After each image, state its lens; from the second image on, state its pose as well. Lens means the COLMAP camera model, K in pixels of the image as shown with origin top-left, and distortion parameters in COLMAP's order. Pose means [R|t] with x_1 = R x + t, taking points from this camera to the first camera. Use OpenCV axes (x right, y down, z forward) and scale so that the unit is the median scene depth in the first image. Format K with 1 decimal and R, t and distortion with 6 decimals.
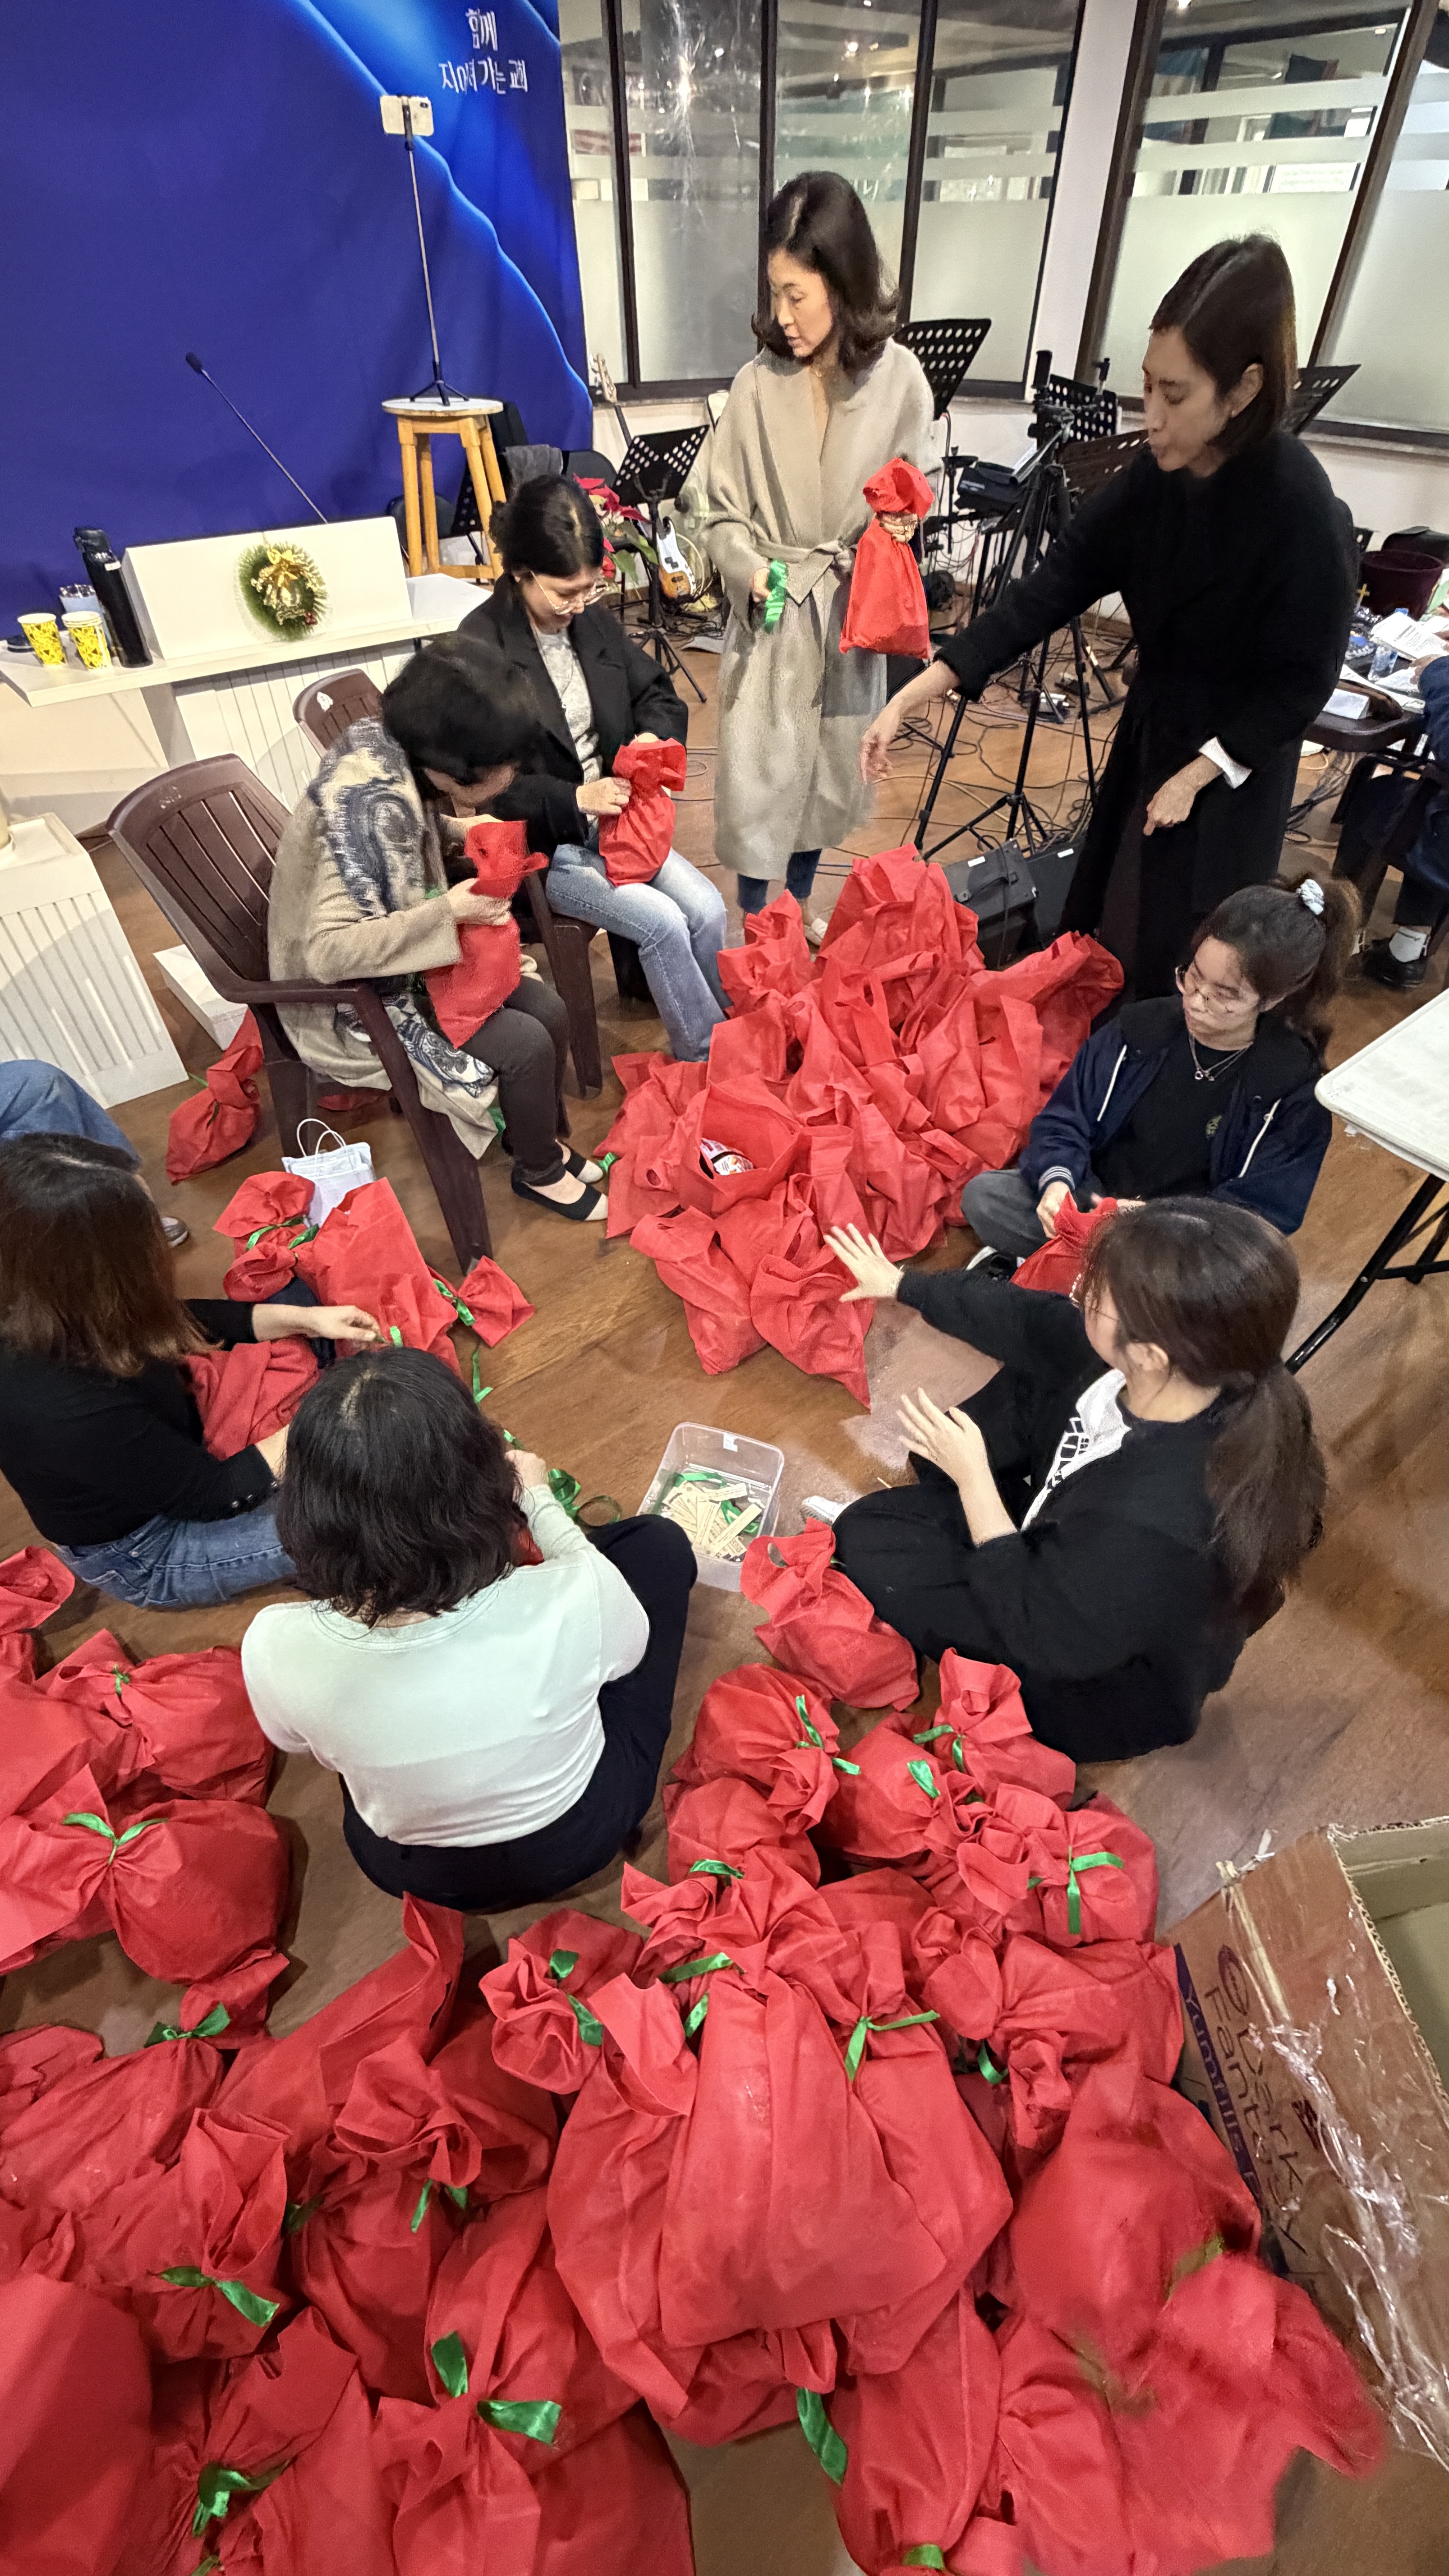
lens RADIAL K [[1013.3, 0, 724.5], [0, 1013.3, 1288.0], [0, 0, 1]] dist [-0.000314, -0.000048]
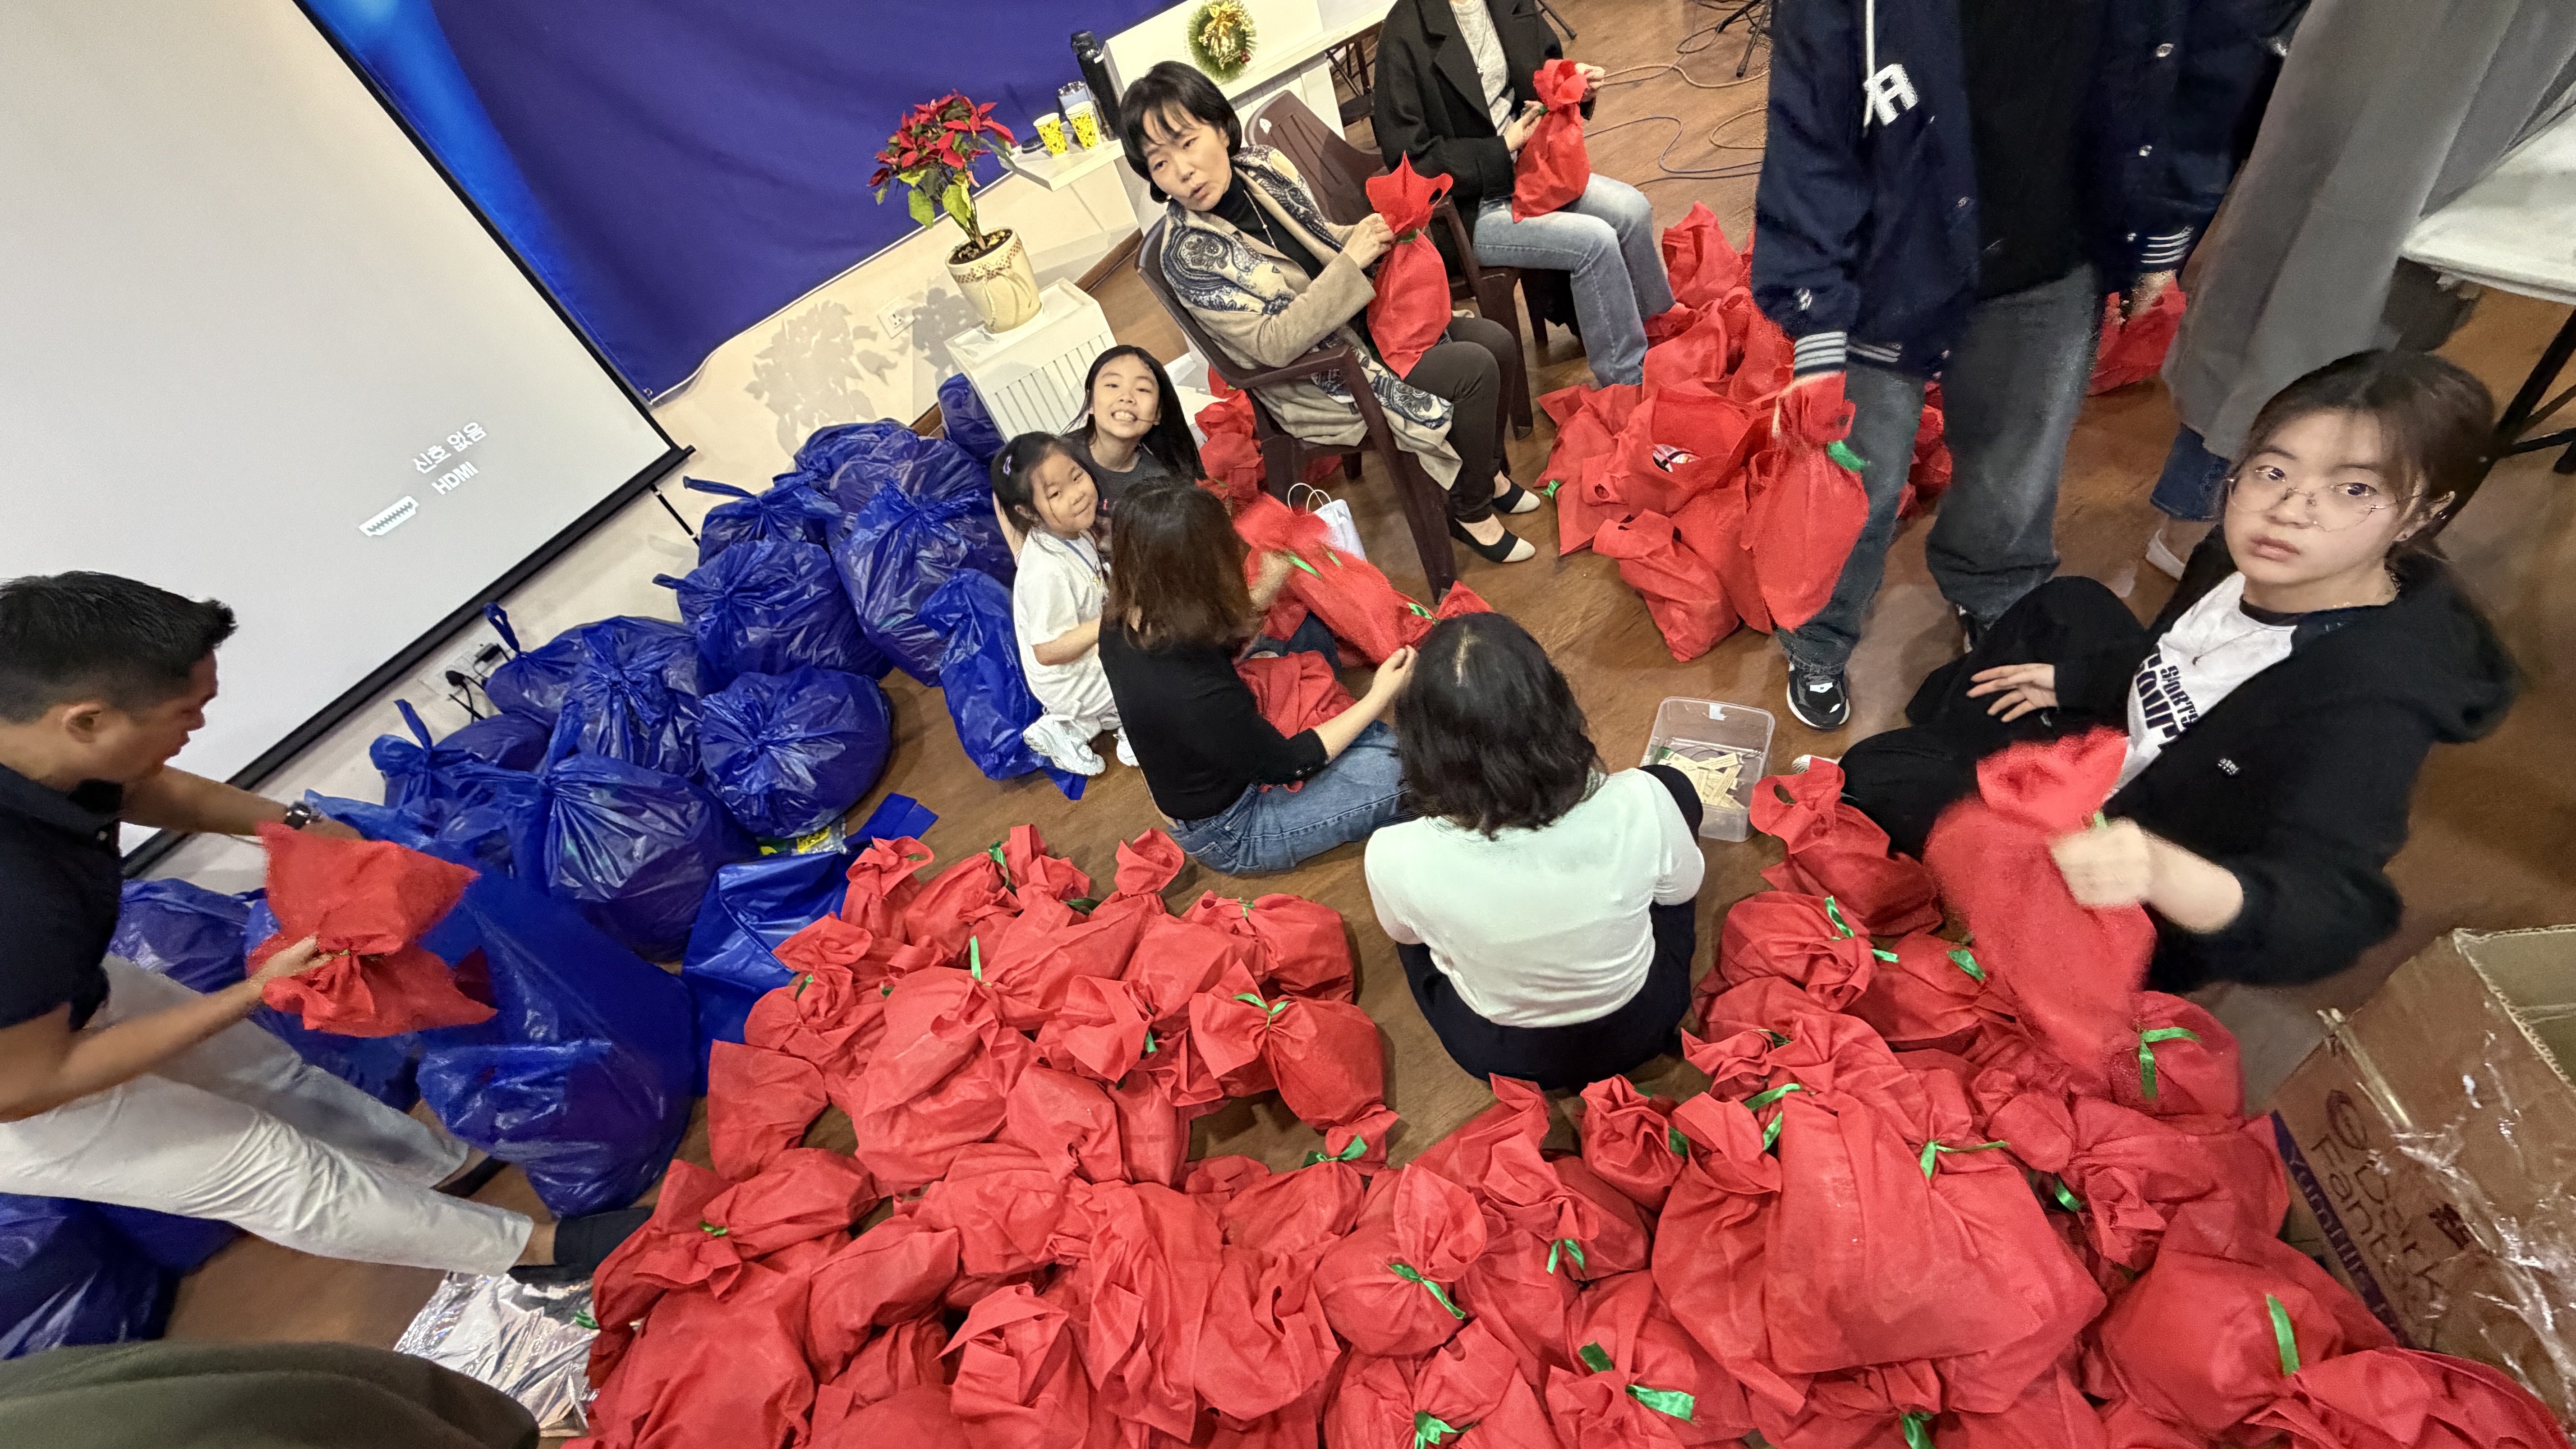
lens RADIAL K [[1013.3, 0, 1288.0], [0, 1013.3, 724.5], [0, 0, 1]] dist [-0.000314, -0.000048]
pose [[0.946161, -0.084929, -0.312357, -0.133631], [0.097025, 0.995008, 0.023359, 0.145634], [0.308814, -0.052407, 0.949678, -0.239022]]
